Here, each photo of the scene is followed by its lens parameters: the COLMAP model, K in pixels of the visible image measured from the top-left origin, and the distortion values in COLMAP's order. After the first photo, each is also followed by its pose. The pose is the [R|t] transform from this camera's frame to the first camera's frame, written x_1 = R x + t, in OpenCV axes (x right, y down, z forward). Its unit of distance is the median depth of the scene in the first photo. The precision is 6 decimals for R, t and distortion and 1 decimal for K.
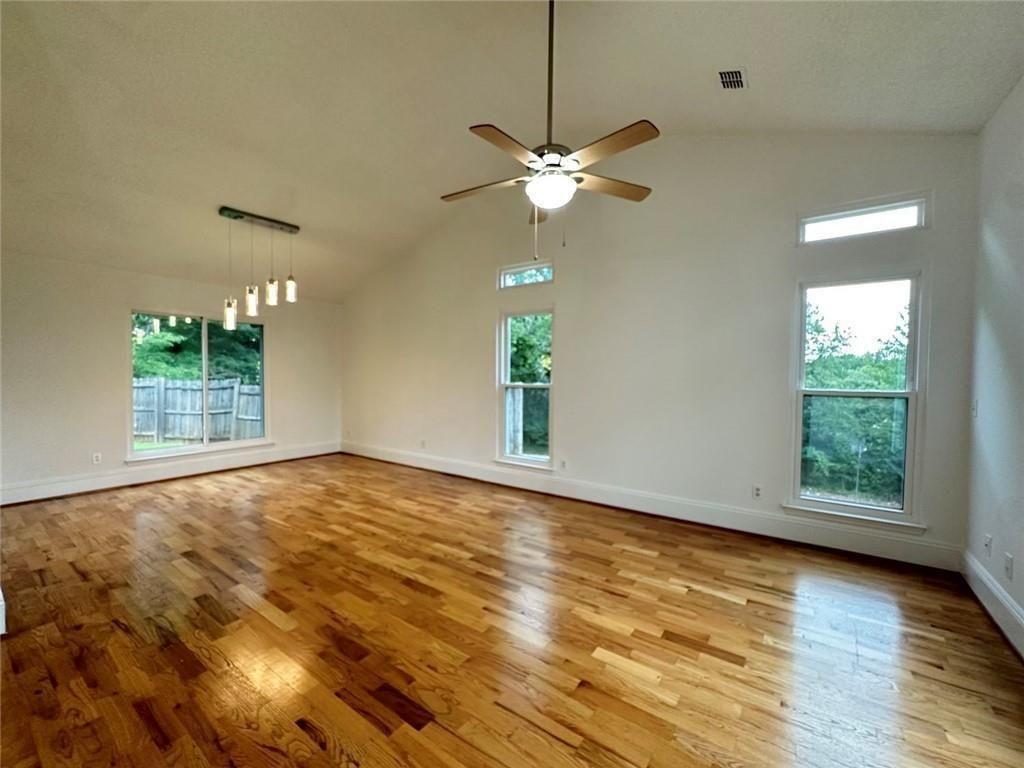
lens RADIAL K [[412.4, 0, 514.6], [0, 412.4, 388.1], [0, 0, 1]] dist [-0.002657, 0.000144]
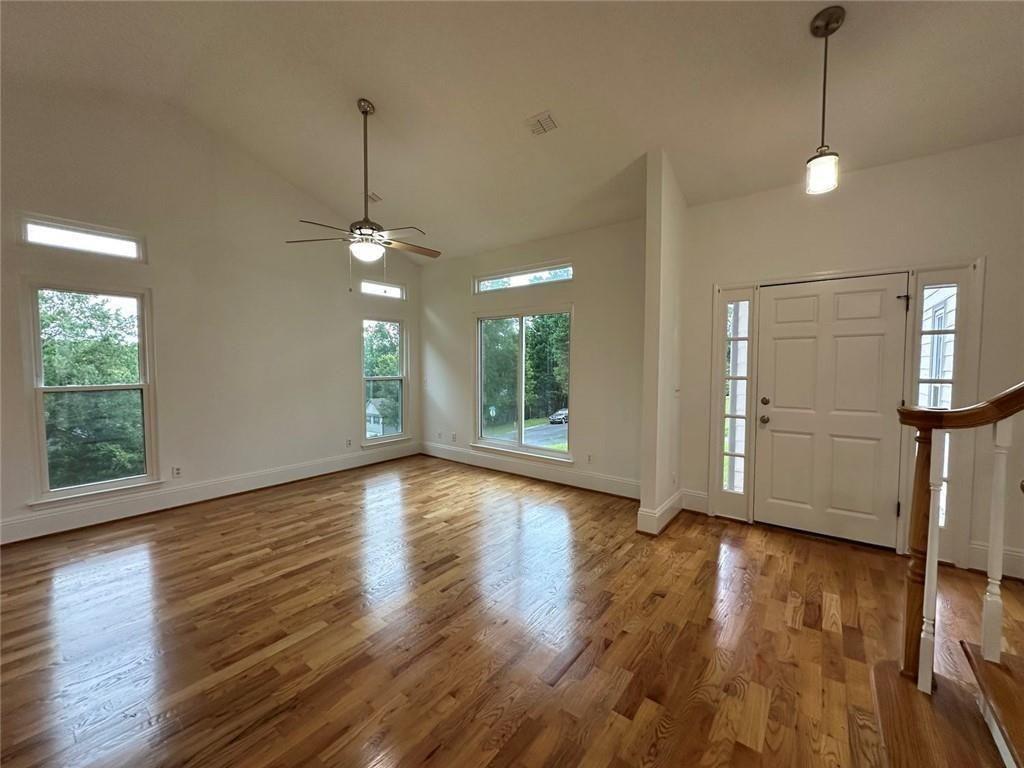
lens RADIAL K [[407.2, 0, 510.4], [0, 407.2, 385.4], [0, 0, 1]] dist [-0.001714, -0.000148]
pose [[0.040660, -0.055134, 0.997651, -1.104367], [0.030094, 0.998091, 0.053931, -0.043755], [-0.998720, 0.027830, 0.042242, 0.340526]]
